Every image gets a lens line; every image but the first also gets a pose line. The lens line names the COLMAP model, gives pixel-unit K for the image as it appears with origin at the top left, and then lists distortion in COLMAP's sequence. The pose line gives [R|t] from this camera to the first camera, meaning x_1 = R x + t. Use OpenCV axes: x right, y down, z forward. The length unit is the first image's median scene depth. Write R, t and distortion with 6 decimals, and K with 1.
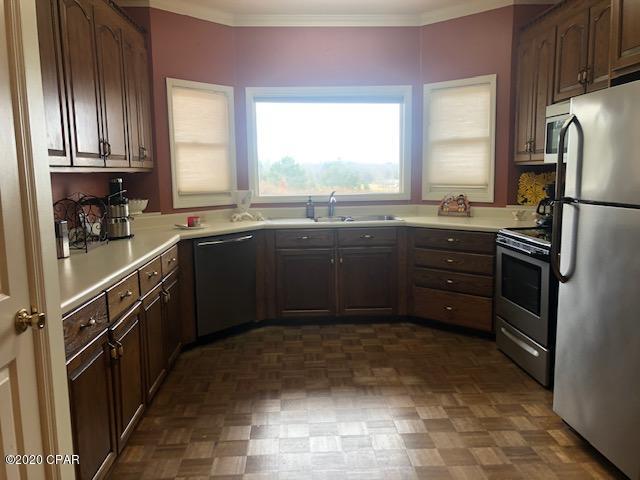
lens RADIAL K [[523.0, 0, 314.4], [0, 523.0, 241.0], [0, 0, 1]] dist [0.037246, -0.039867]
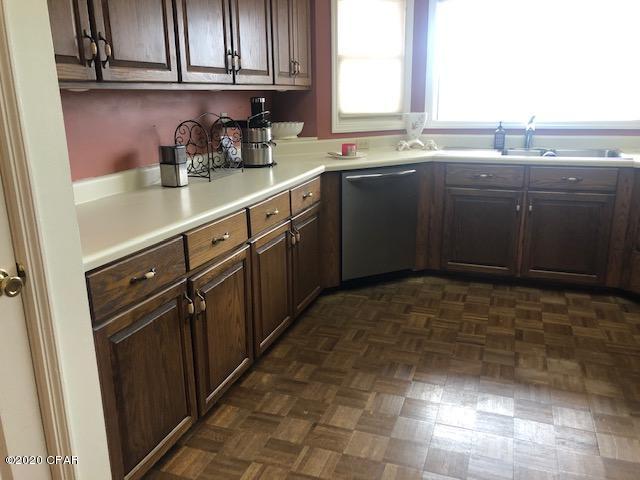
lens RADIAL K [[523.0, 0, 316.4], [0, 523.0, 236.2], [0, 0, 1]] dist [0.037246, -0.039867]
pose [[0.920605, 0.105829, -0.375882, 0.068881], [-0.052837, 0.987482, 0.148618, -0.024149], [0.386905, -0.116958, 0.914672, 0.196312]]
